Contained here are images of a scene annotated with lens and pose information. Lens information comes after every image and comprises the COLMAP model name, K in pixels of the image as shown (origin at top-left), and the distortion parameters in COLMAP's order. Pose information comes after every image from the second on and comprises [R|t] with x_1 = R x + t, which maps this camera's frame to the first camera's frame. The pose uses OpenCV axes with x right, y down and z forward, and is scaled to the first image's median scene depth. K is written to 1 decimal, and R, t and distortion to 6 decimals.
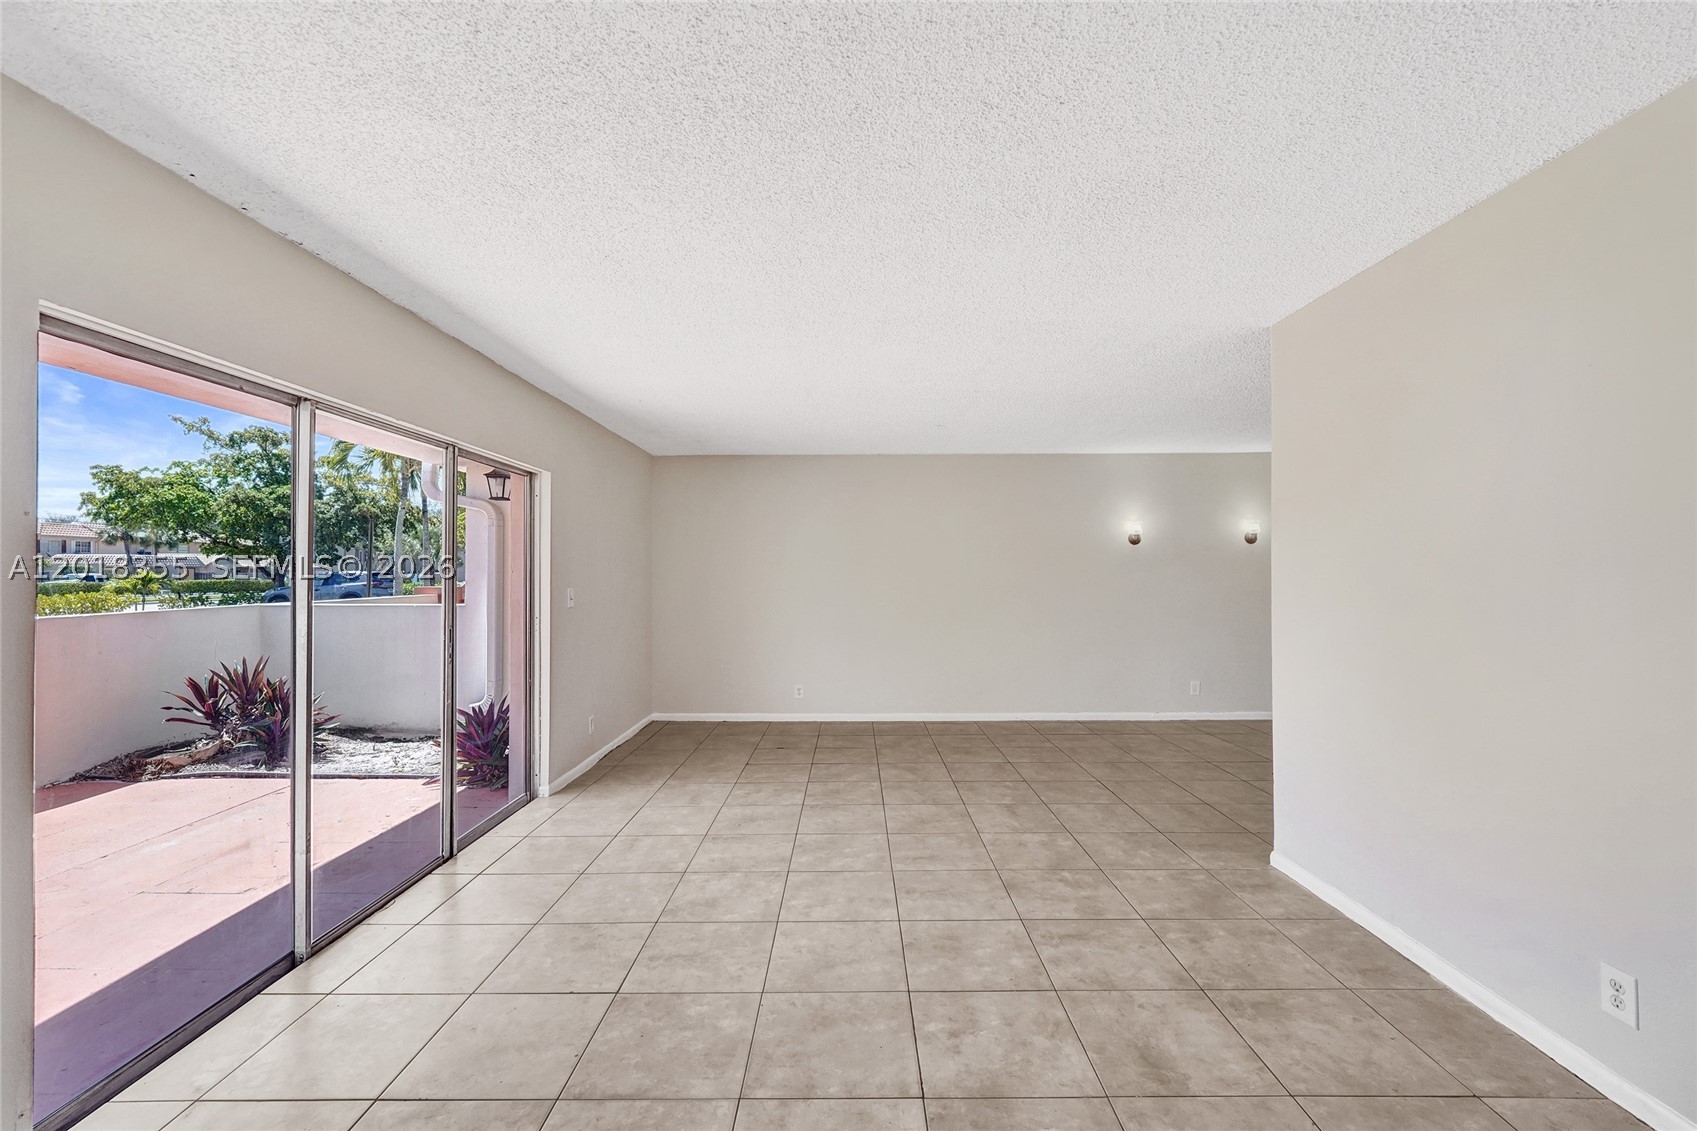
lens RADIAL K [[718.9, 0, 837.5], [0, 718.9, 577.7], [0, 0, 1]] dist [-0.003506, -0.000010]
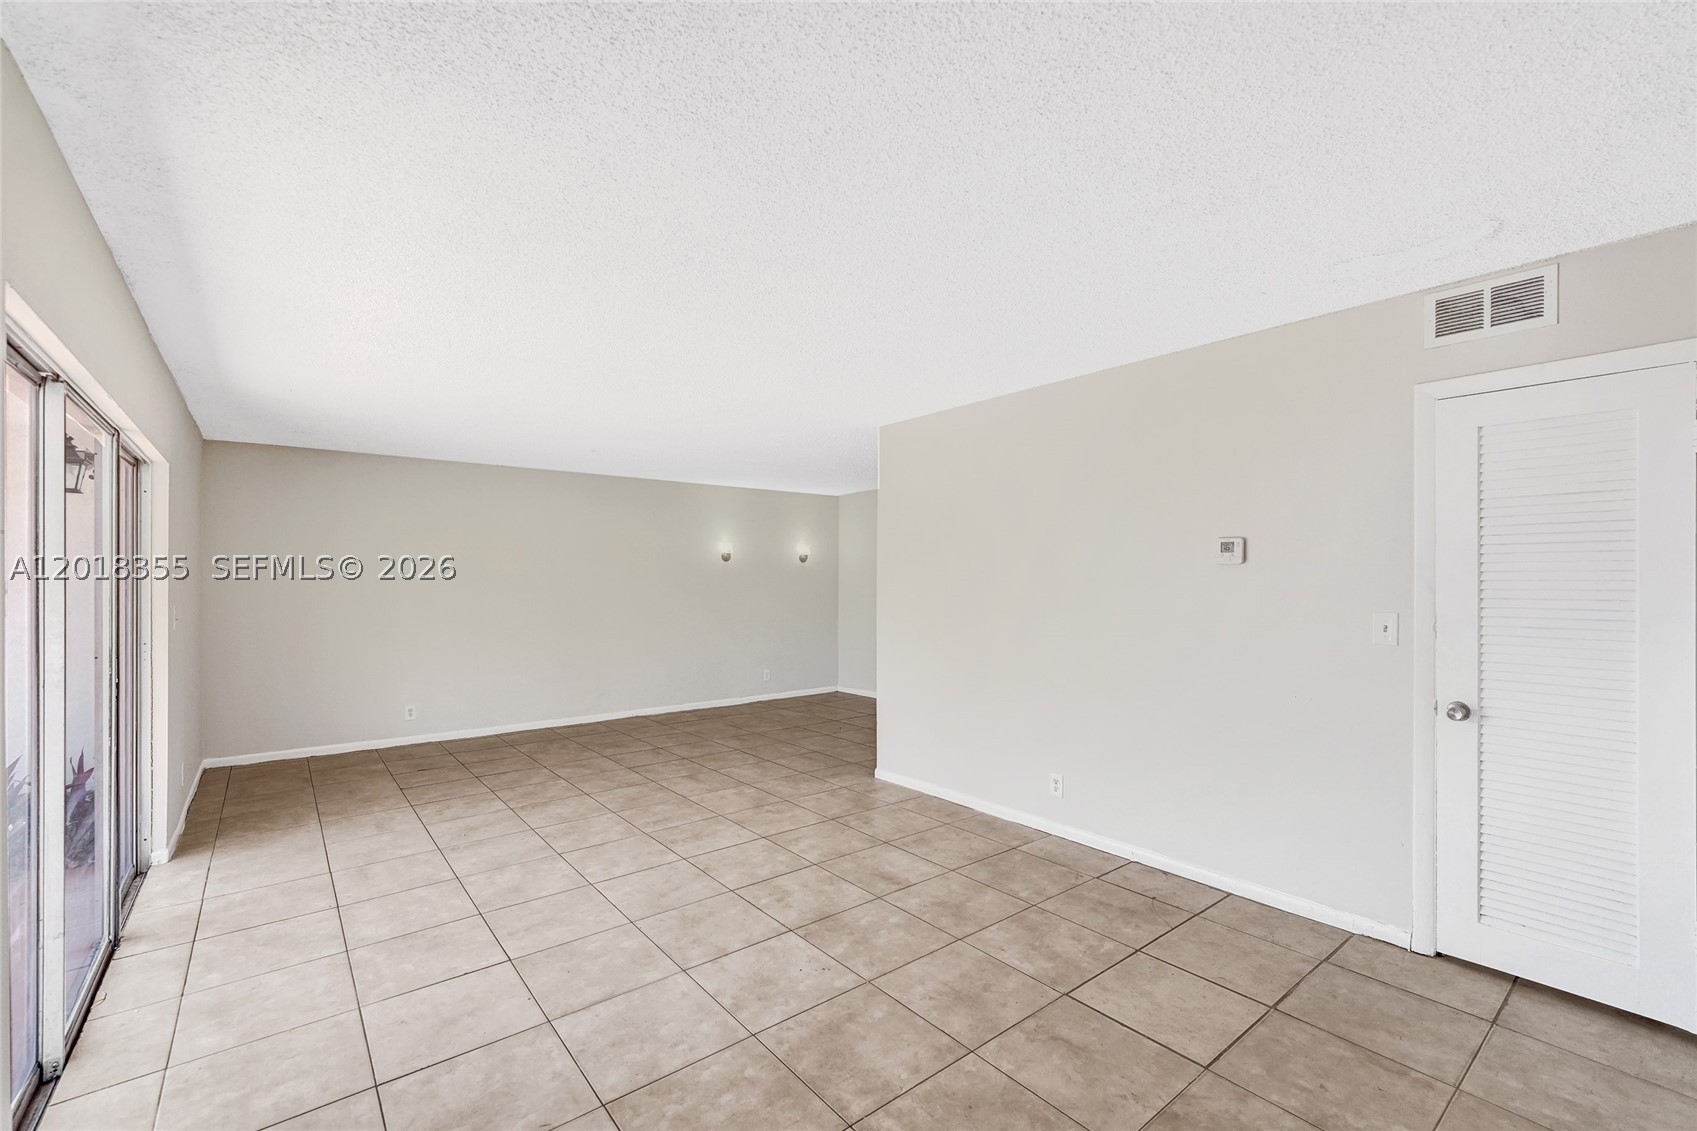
lens RADIAL K [[728.4, 0, 830.5], [0, 728.4, 581.7], [0, 0, 1]] dist [-0.003775, 0.000562]
pose [[0.778997, 0.001621, 0.627026, -0.436784], [0.001564, 0.999989, -0.004528, -0.012712], [-0.627026, 0.004507, 0.778985, -0.154522]]
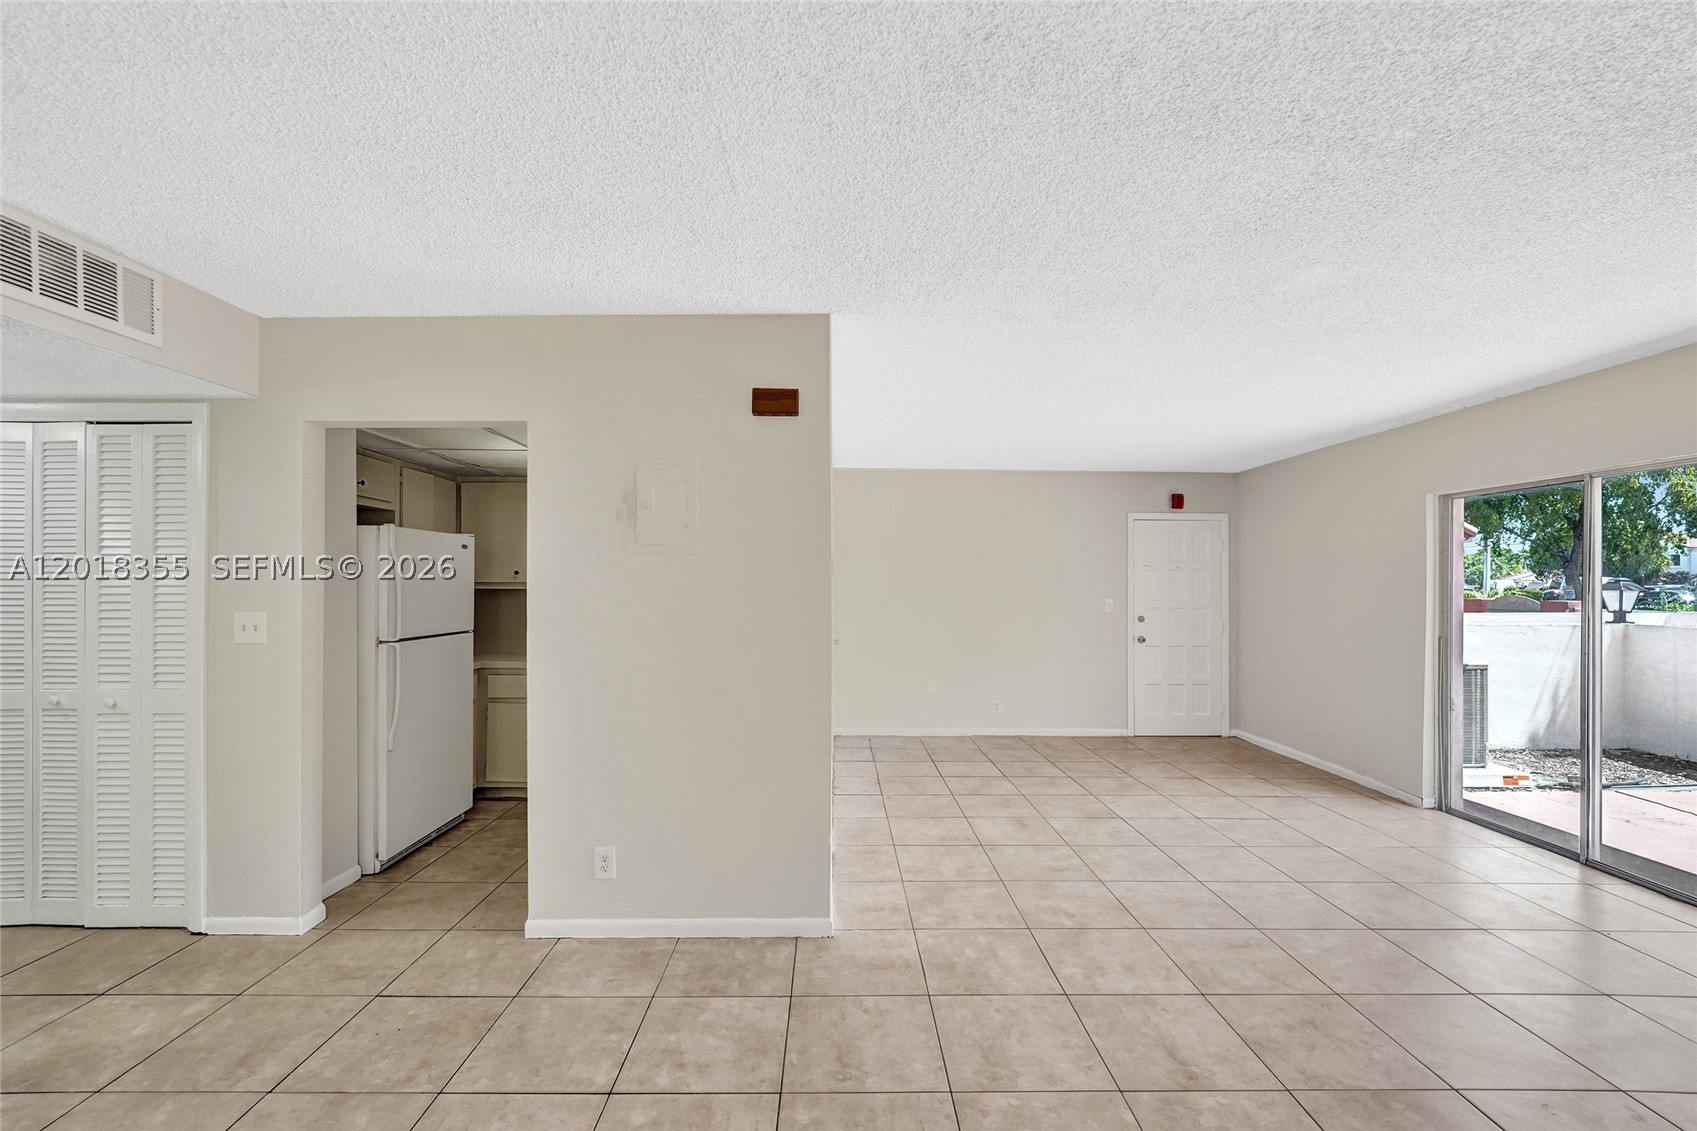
lens RADIAL K [[723.2, 0, 837.7], [0, 723.2, 580.2], [0, 0, 1]] dist [-0.005787, -0.000050]
pose [[-0.999668, -0.000063, -0.025762, 0.603360], [-0.000040, 1.000000, -0.000865, -0.028957], [0.025762, -0.000863, -0.999668, 1.819338]]
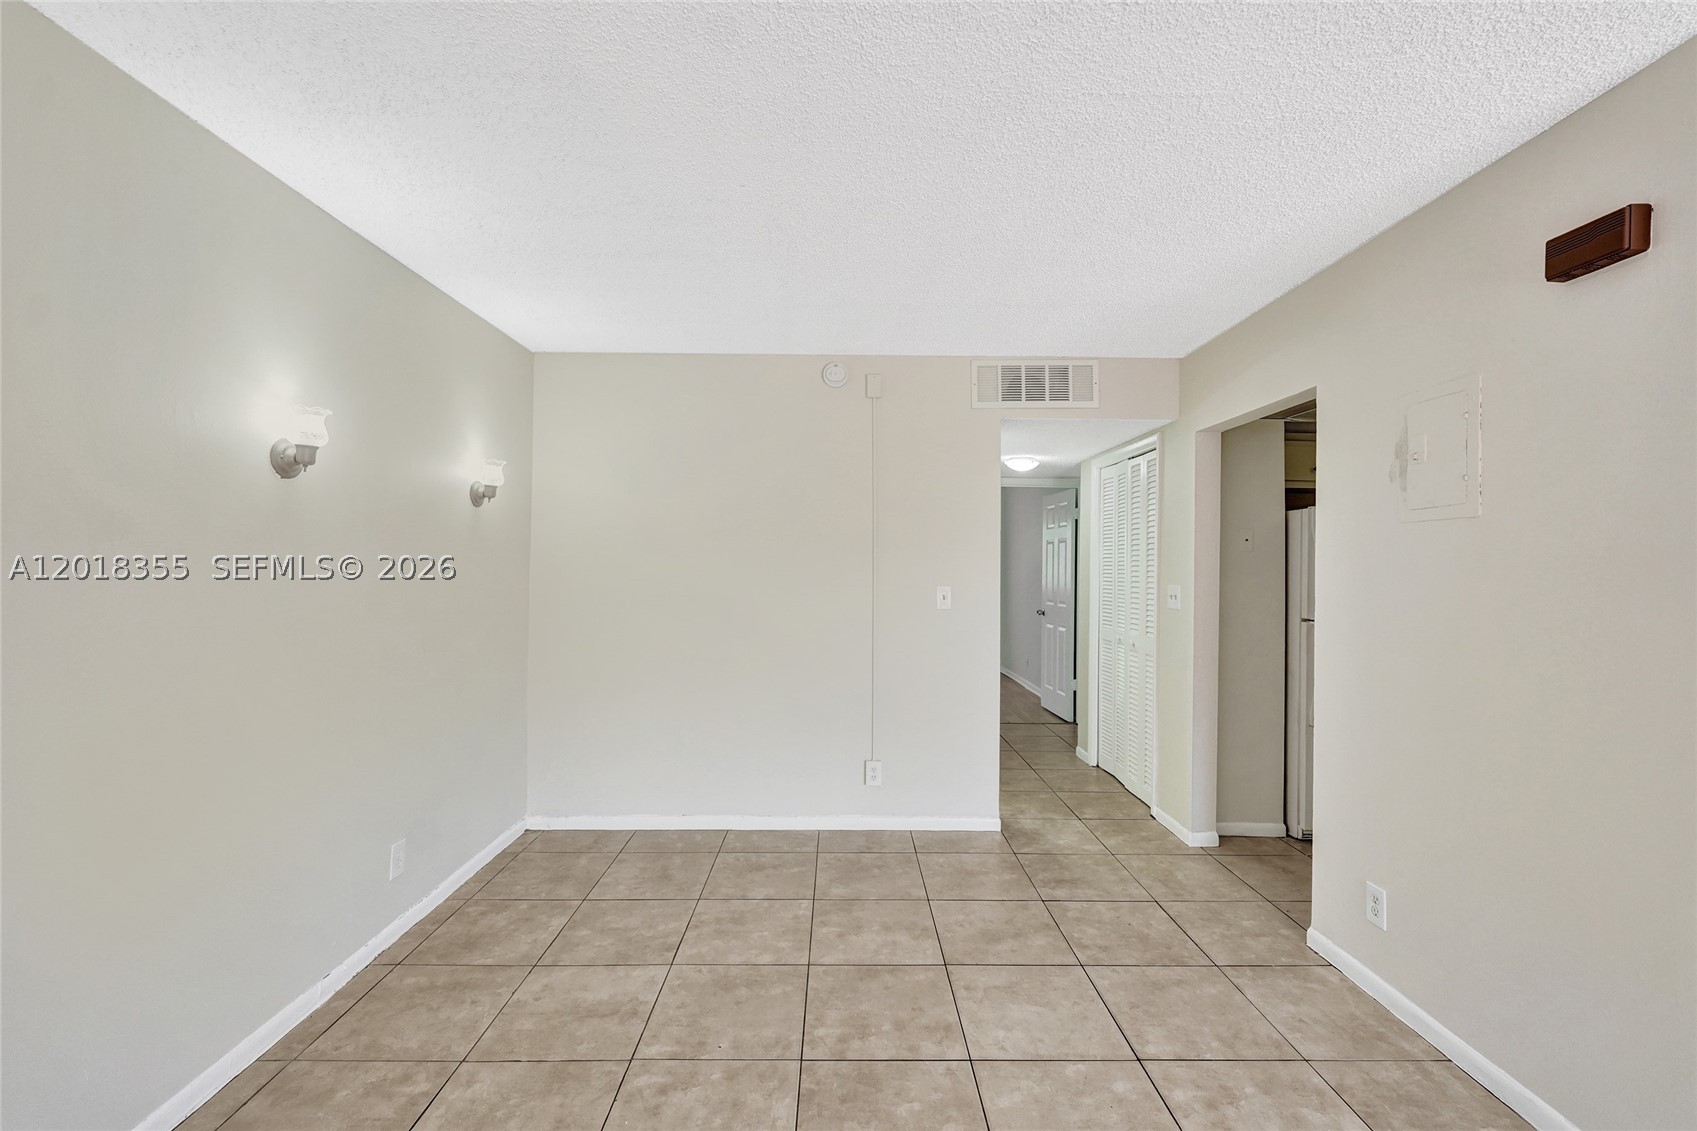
lens RADIAL K [[708.3, 0, 851.6], [0, 708.3, 564.7], [0, 0, 1]] dist [-0.001901, -0.000039]
pose [[-0.033268, 0.003334, 0.999441, 0.194912], [-0.002486, 0.999991, -0.003419, -0.019156], [-0.999443, -0.002599, -0.033259, 1.486371]]
